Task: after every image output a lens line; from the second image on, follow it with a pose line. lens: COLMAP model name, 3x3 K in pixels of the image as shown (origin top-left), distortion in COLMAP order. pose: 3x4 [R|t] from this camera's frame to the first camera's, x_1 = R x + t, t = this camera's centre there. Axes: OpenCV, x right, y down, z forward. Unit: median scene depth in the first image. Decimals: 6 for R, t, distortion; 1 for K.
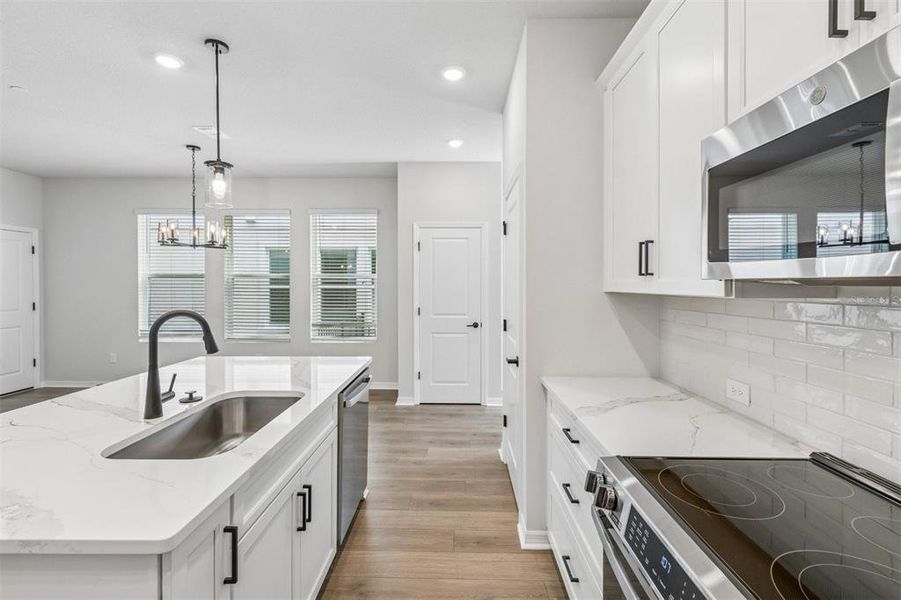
lens RADIAL K [[400.5, 0, 452.1], [0, 400.5, 289.7], [0, 0, 1]] dist [0.001288, -0.000455]
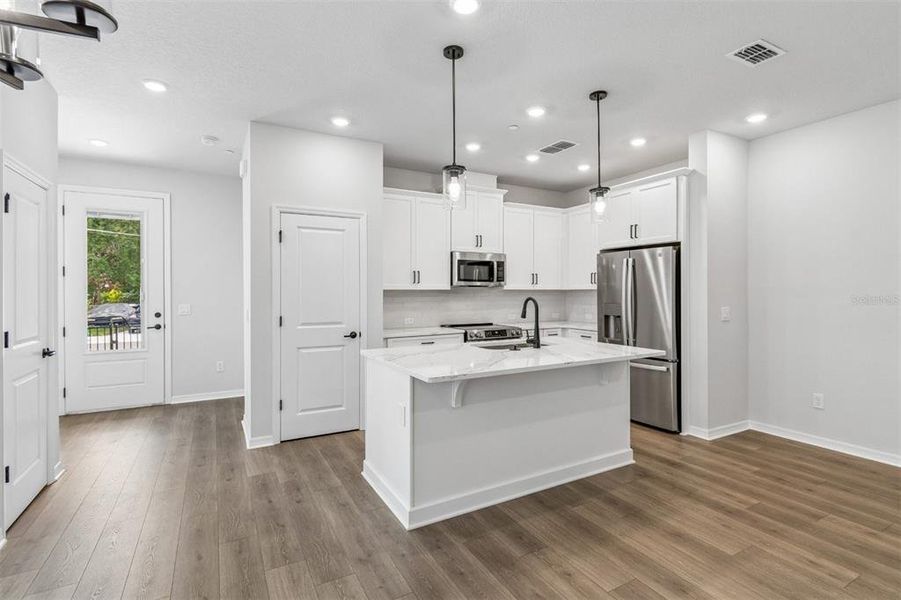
lens RADIAL K [[427.9, 0, 450.1], [0, 427.9, 292.7], [0, 0, 1]] dist [0.000437, -0.000854]
pose [[-0.488733, -0.004667, 0.872421, -1.008584], [0.012336, 0.999849, 0.012260, -0.001615], [-0.872346, 0.016754, -0.488602, 1.012684]]
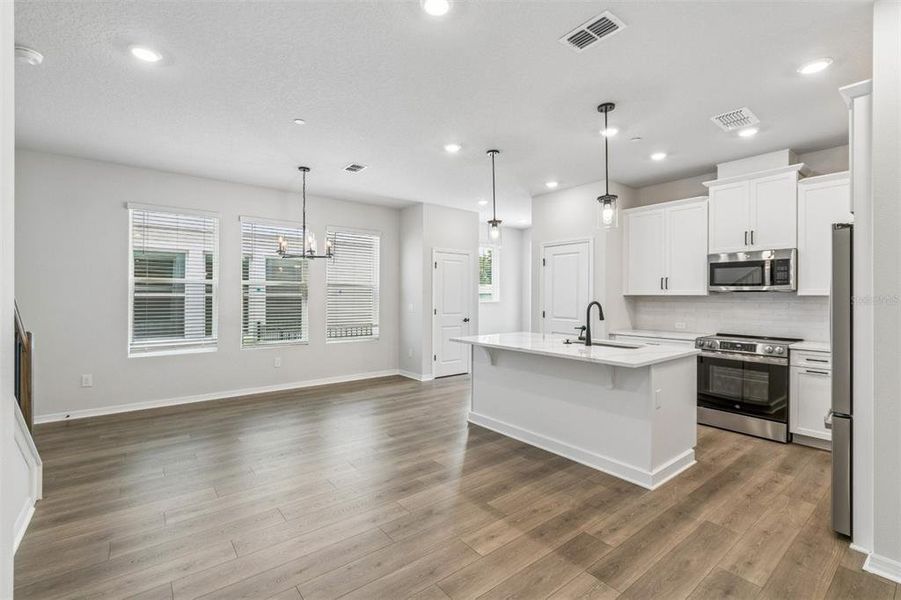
lens RADIAL K [[394.6, 0, 450.5], [0, 394.6, 300.0], [0, 0, 1]] dist [0.002998, 0.000074]
pose [[0.773485, -0.005752, 0.633789, -1.177101], [0.005764, 0.999981, 0.002041, 0.013376], [-0.633788, 0.002075, 0.773504, -0.128428]]
